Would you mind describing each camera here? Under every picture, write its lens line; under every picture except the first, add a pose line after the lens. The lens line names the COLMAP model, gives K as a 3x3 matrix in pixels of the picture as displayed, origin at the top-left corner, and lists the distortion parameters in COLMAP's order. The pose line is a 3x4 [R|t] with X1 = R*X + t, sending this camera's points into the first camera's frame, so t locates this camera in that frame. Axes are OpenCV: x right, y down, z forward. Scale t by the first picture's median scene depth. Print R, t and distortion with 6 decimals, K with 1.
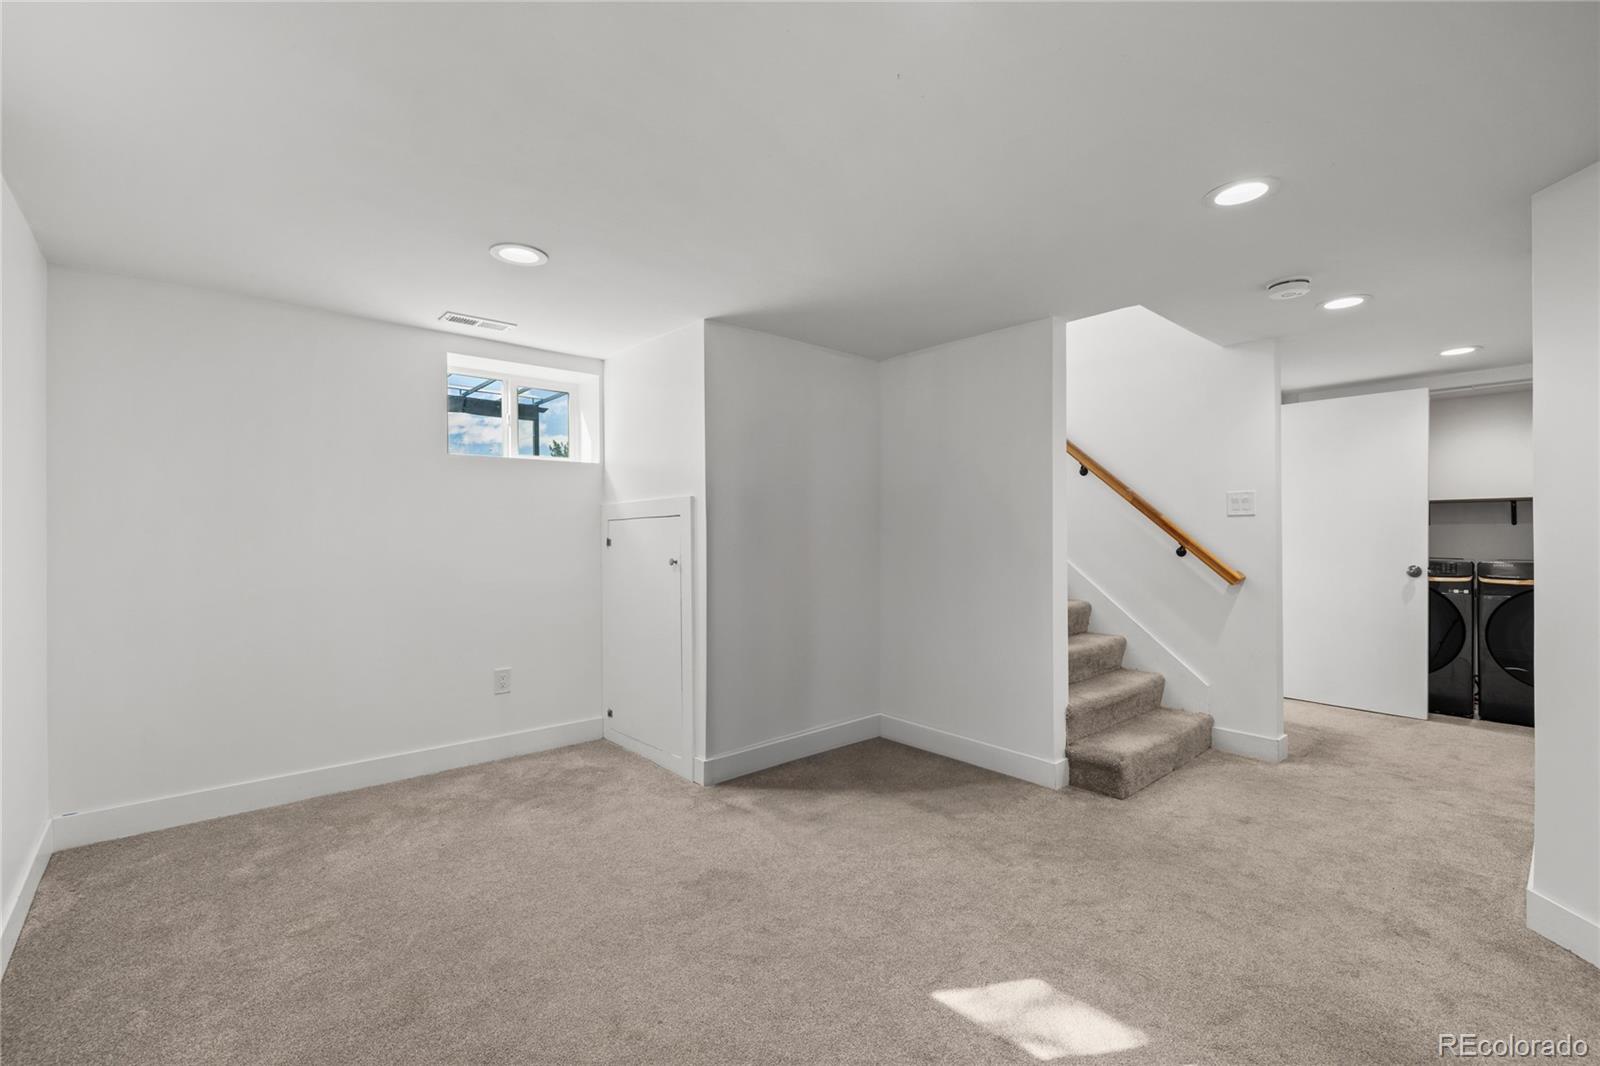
lens RADIAL K [[696.0, 0, 796.6], [0, 696.0, 528.0], [0, 0, 1]] dist [0.004565, 0.000479]
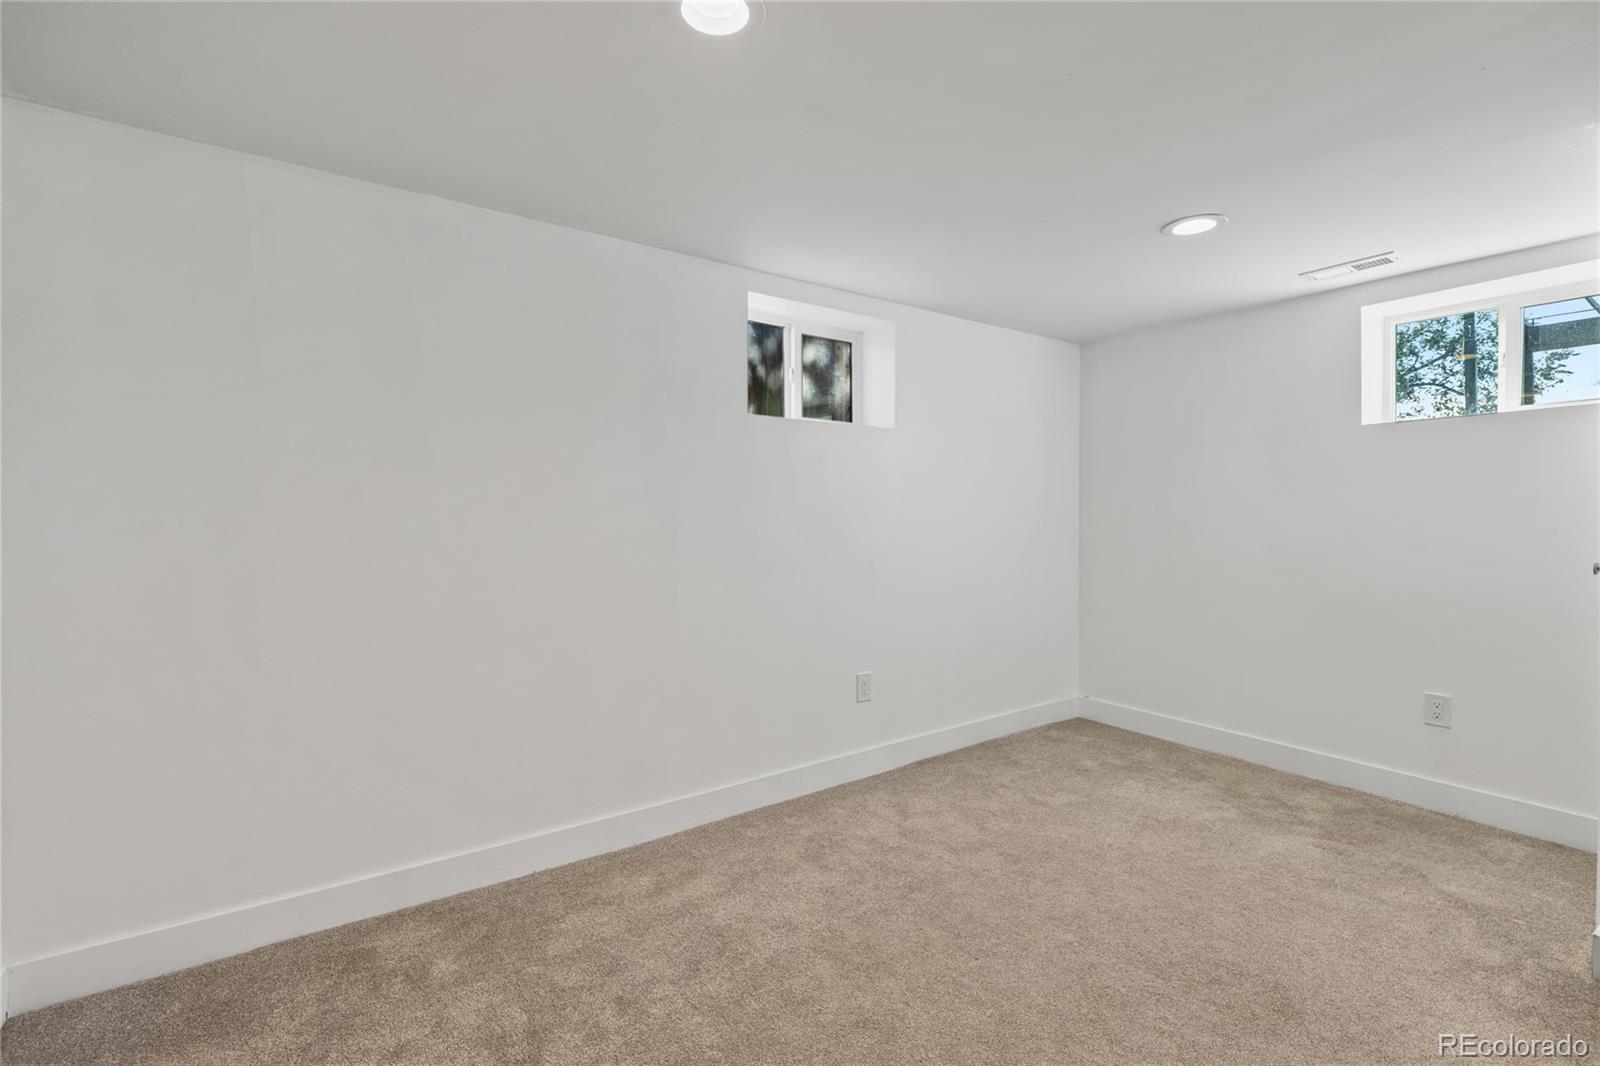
lens RADIAL K [[696.0, 0, 796.6], [0, 696.0, 528.0], [0, 0, 1]] dist [0.004565, 0.000479]
pose [[-0.118025, 0.012462, -0.992932, 0.545618], [0.010484, 0.999881, 0.011303, 0.003715], [0.992955, -0.009076, -0.118142, 0.503594]]
